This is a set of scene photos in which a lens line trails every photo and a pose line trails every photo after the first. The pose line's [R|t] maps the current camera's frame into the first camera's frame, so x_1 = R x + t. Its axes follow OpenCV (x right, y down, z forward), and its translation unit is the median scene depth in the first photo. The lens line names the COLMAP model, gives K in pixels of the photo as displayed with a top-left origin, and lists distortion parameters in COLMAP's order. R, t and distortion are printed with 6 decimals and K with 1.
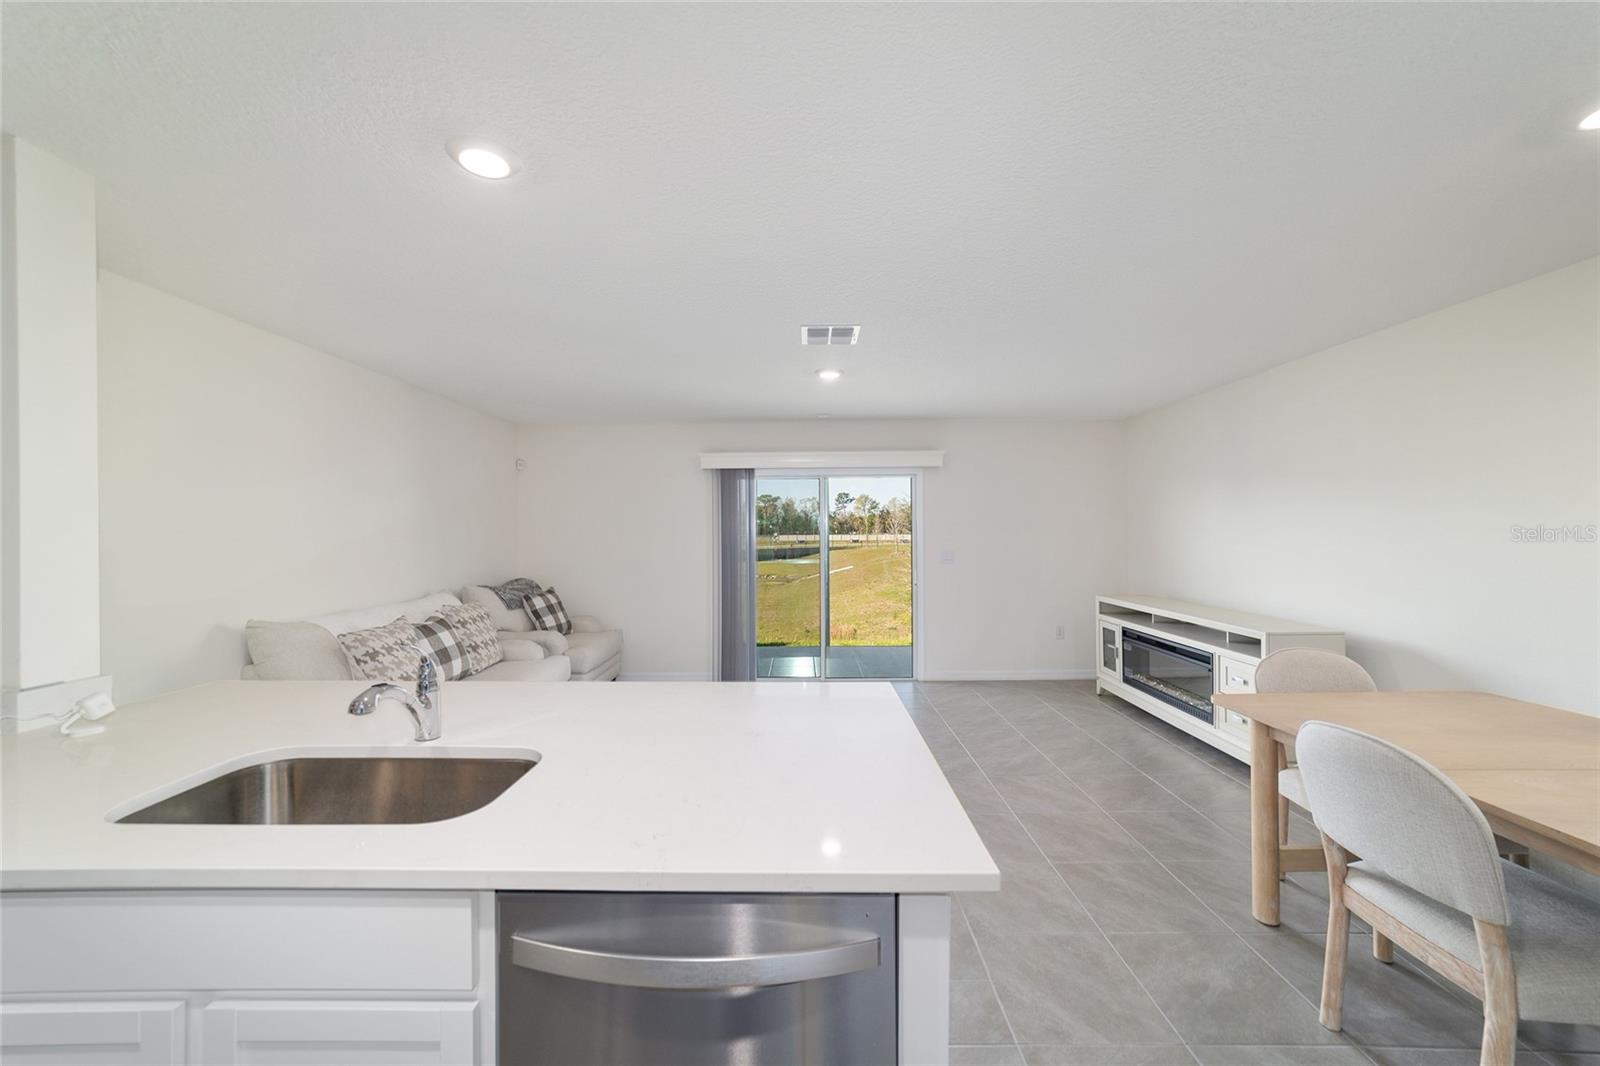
lens RADIAL K [[614.4, 0, 797.0], [0, 614.4, 523.5], [0, 0, 1]] dist [-0.017873, 0.008860]
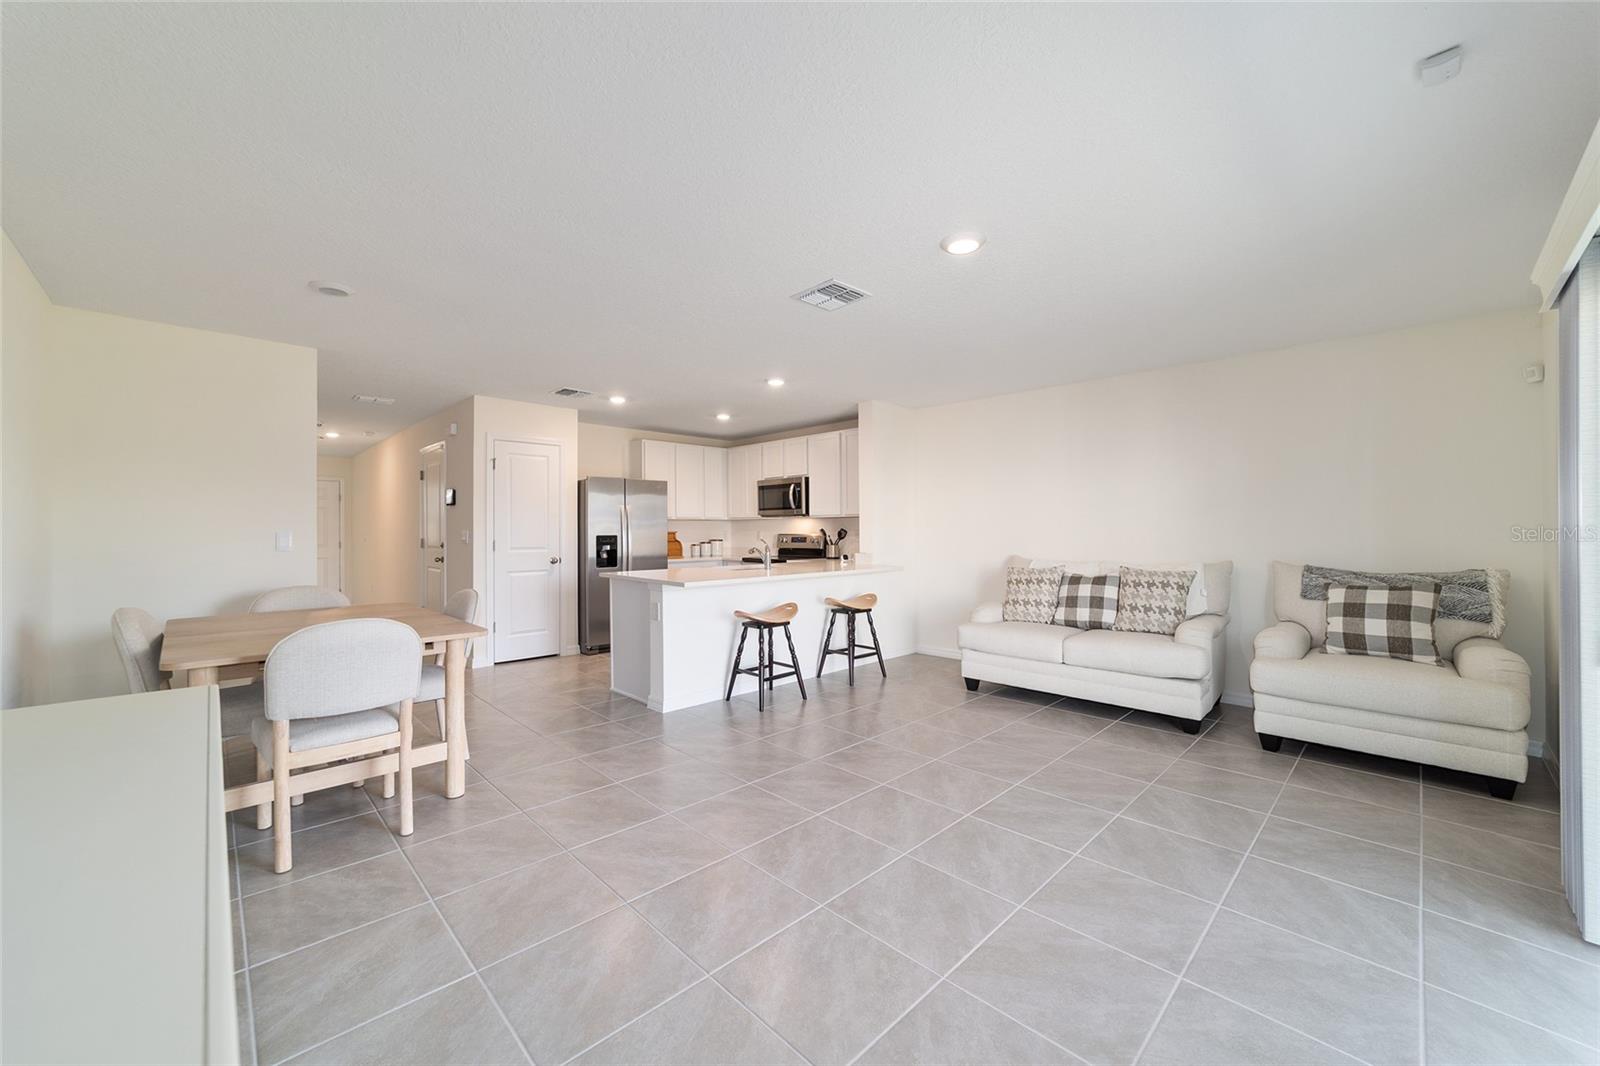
lens RADIAL K [[614.4, 0, 801.1], [0, 614.4, 528.4], [0, 0, 1]] dist [-0.017873, 0.008860]
pose [[-0.704183, 0.005686, -0.709995, 0.540091], [0.016434, 0.999831, -0.008292, 0.050275], [0.709828, -0.017508, -0.704157, 1.131122]]
